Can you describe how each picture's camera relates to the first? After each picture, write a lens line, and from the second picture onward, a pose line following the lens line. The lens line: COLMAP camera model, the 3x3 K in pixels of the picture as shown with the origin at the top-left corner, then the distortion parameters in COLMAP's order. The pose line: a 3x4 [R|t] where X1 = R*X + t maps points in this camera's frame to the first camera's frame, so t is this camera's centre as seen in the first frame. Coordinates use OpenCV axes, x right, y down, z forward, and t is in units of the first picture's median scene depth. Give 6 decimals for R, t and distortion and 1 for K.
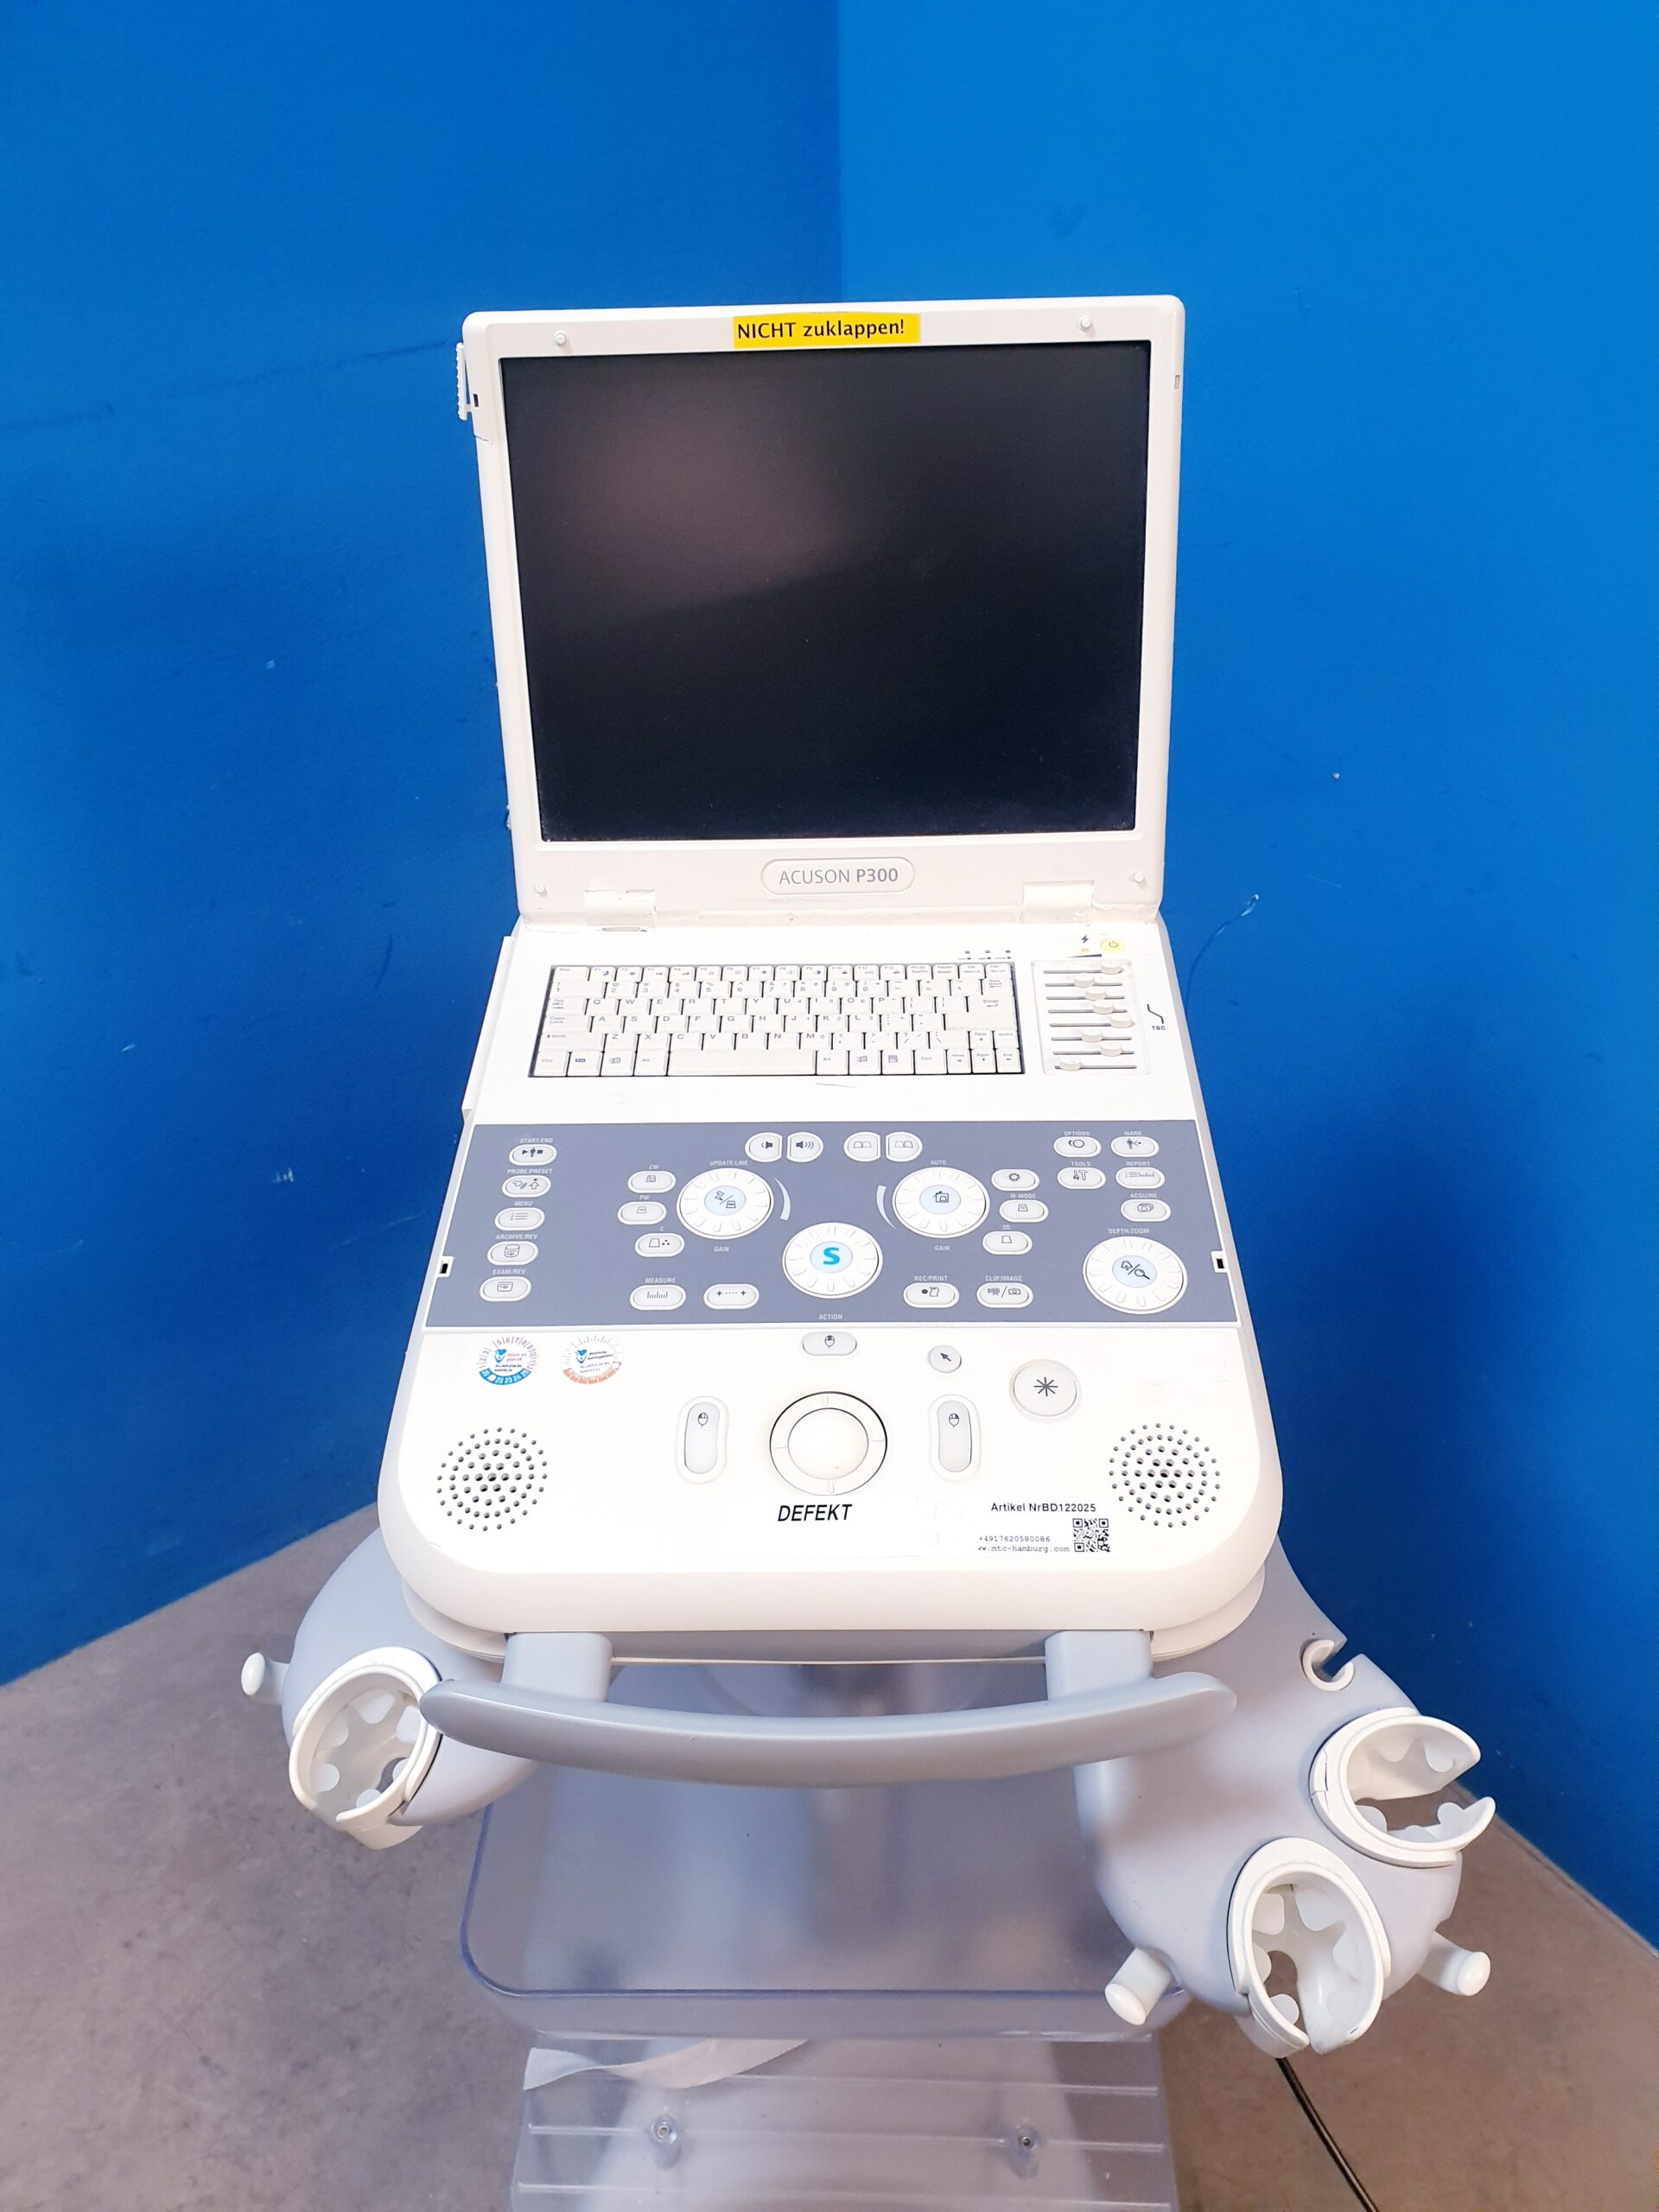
lens RADIAL K [[1713.8, 0, 856.2], [0, 1713.8, 1111.6], [0, 0, 1]] dist [0.007457, 0.015401]
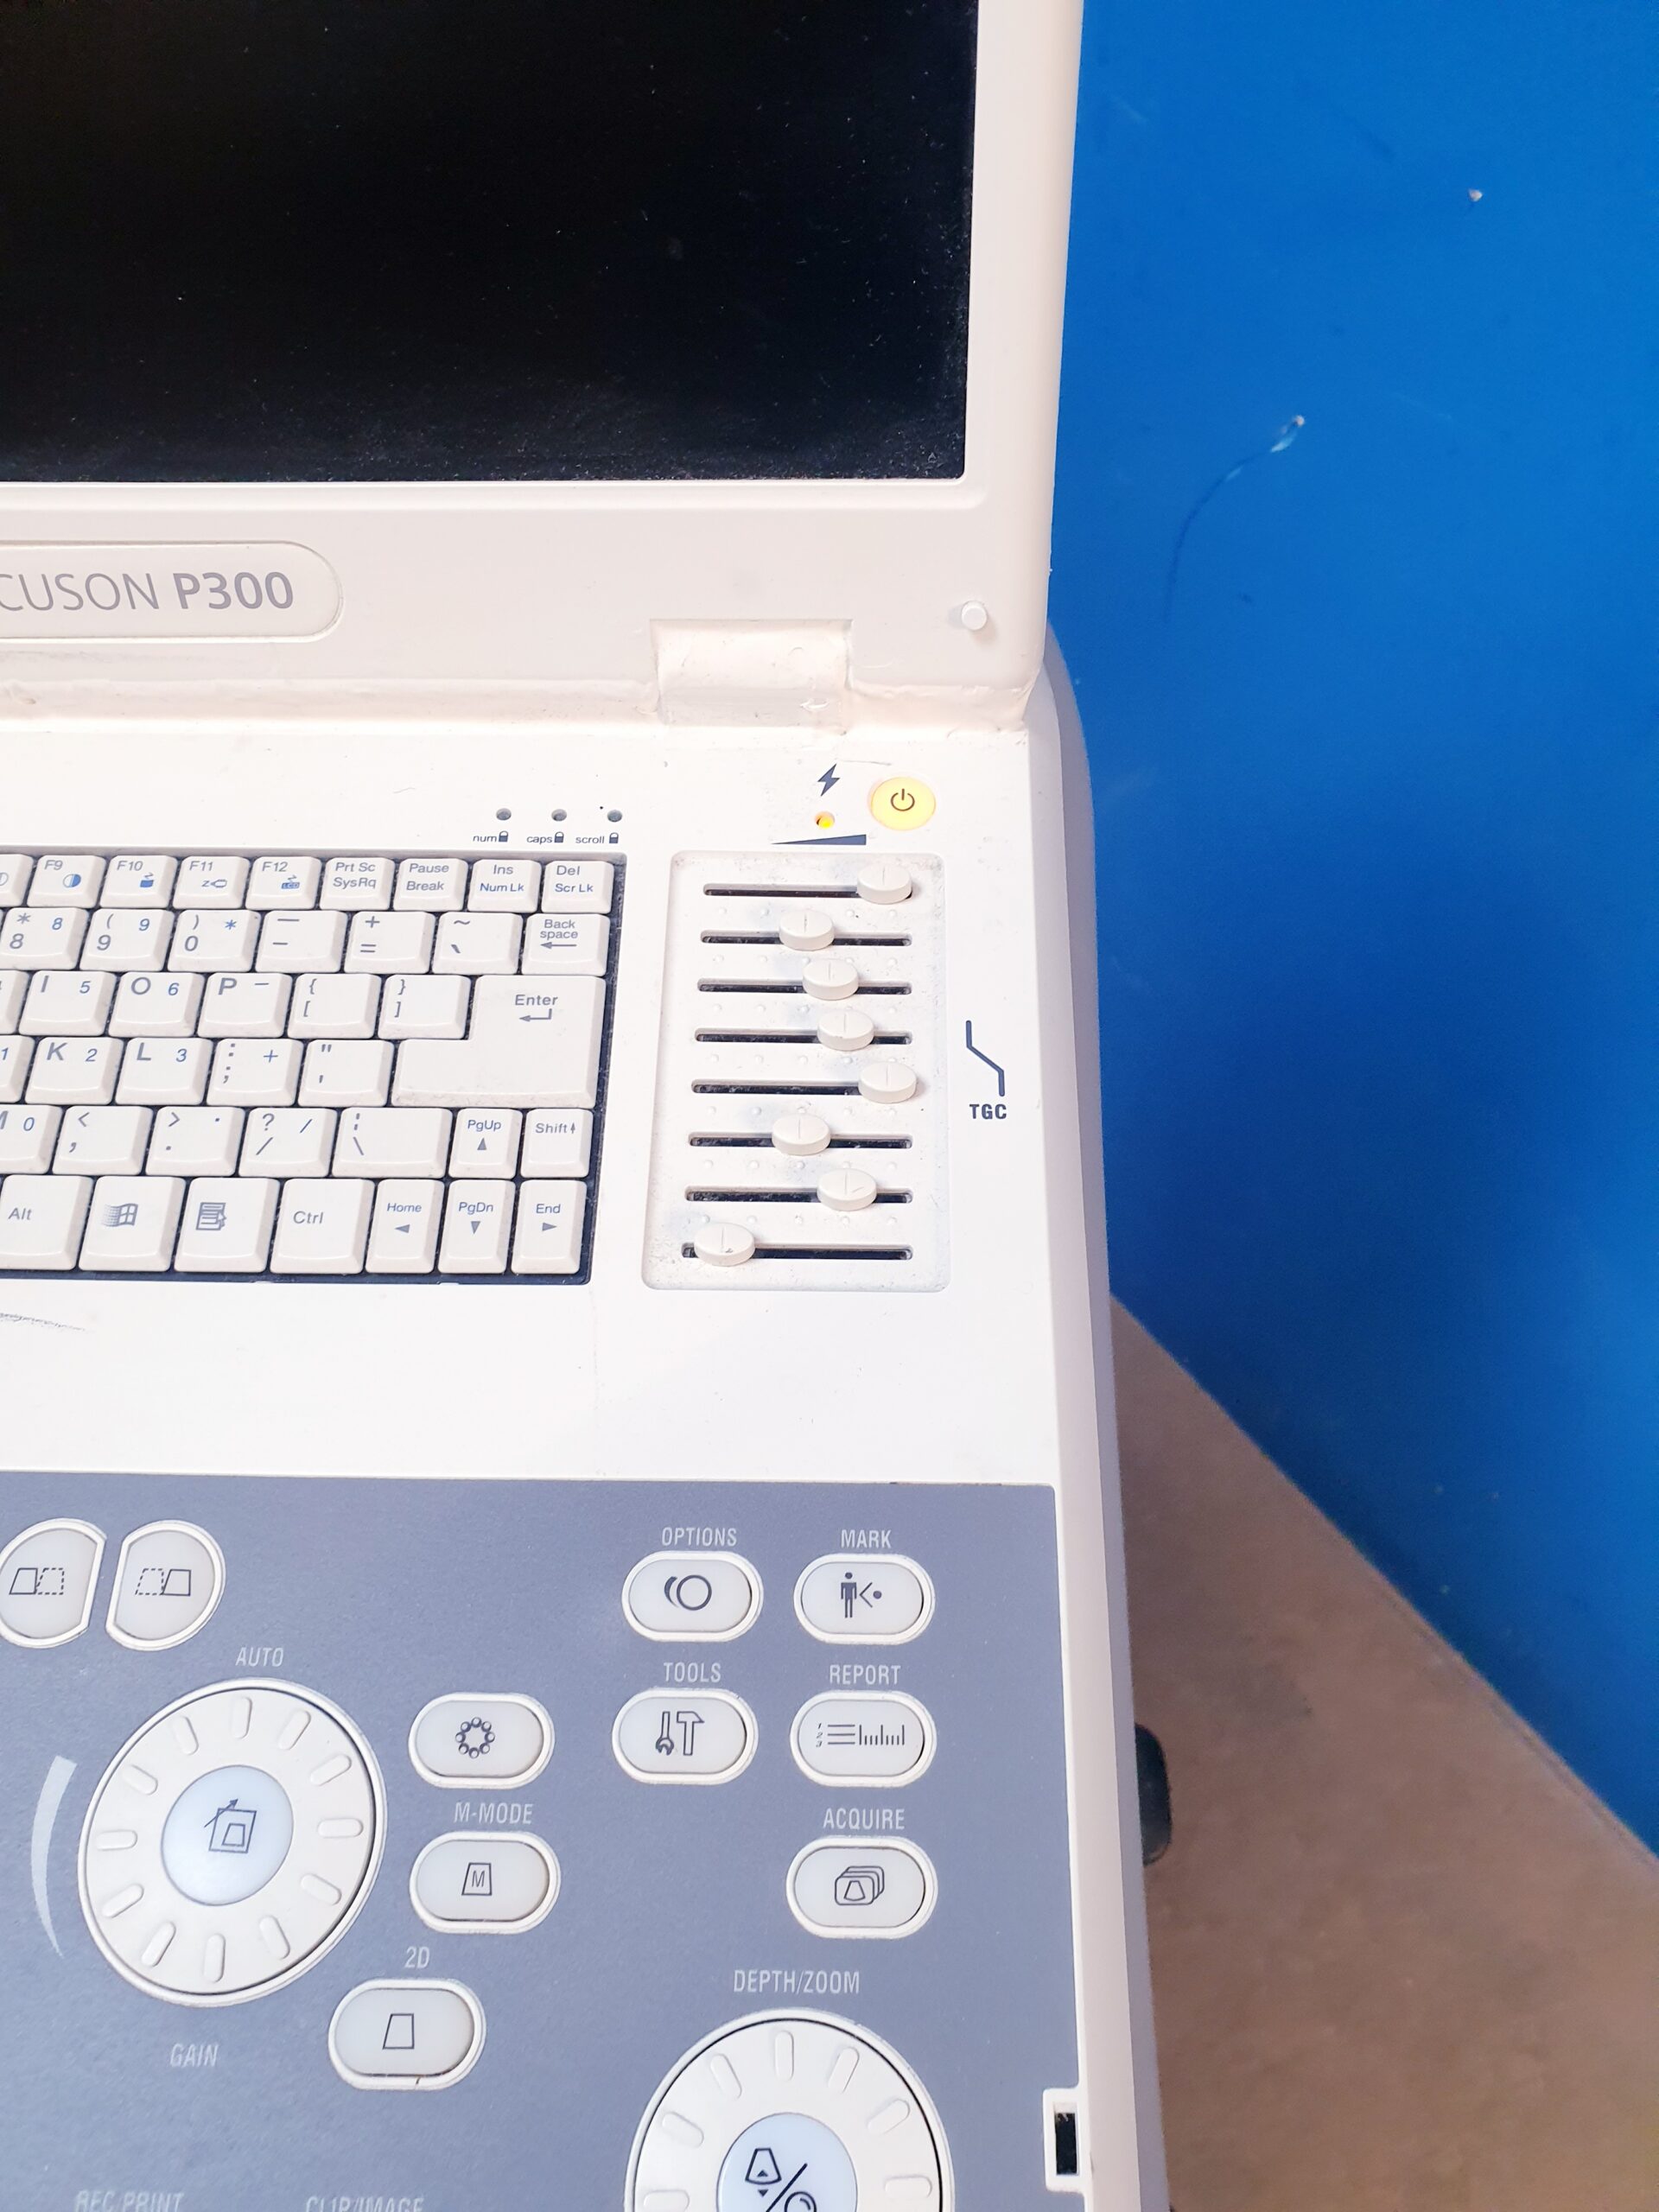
lens RADIAL K [[1713.8, 0, 876.8], [0, 1713.8, 1112.7], [0, 0, 1]] dist [0.007457, 0.015401]
pose [[0.999783, 0.013757, 0.015670, 0.156282], [-0.018328, 0.938170, 0.345690, -0.180916], [-0.009945, -0.345902, 0.938218, 0.708099]]
